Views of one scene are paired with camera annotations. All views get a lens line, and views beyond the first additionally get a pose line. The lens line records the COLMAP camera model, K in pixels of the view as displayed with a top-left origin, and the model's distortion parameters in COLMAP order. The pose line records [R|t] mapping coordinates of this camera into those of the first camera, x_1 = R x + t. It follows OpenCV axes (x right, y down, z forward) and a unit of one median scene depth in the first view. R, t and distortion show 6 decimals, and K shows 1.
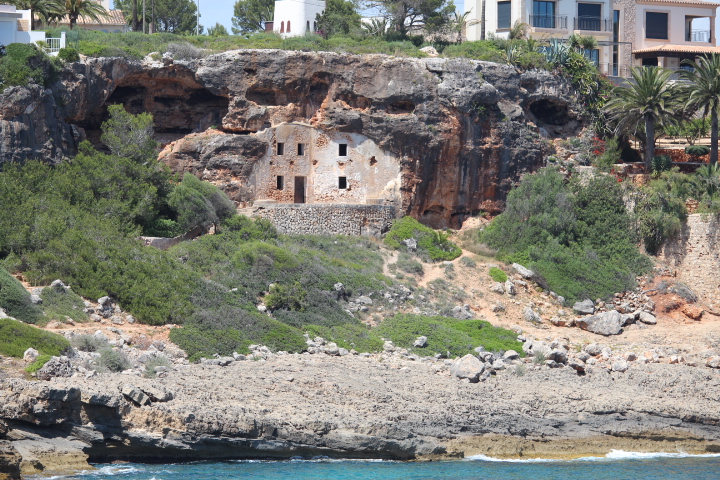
lens RADIAL K [[4123.6, 0, 355.8], [0, 4123.6, 244.0], [0, 0, 1]] dist [0.487527, 0.000000]
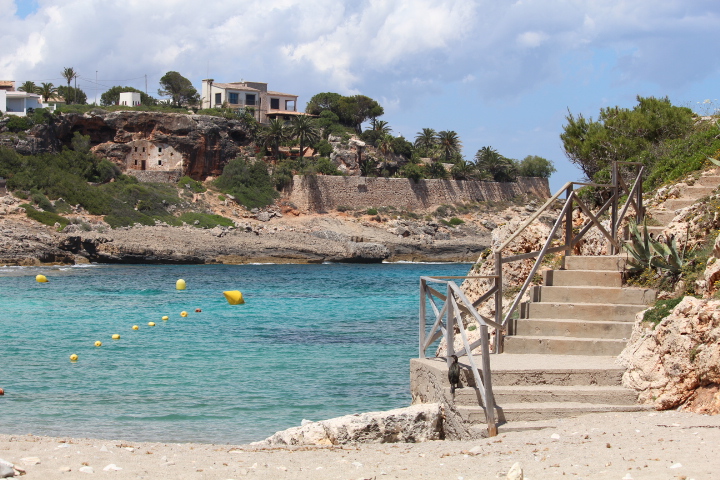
lens RADIAL K [[1836.8, 0, 357.3], [0, 1836.8, 241.0], [0, 0, 1]] dist [-0.403829, 0.000000]
pose [[0.987774, 0.002518, 0.155874, -0.059885], [-0.005381, 0.999824, 0.017948, 0.013128], [-0.155801, -0.018568, 0.987614, -0.148369]]
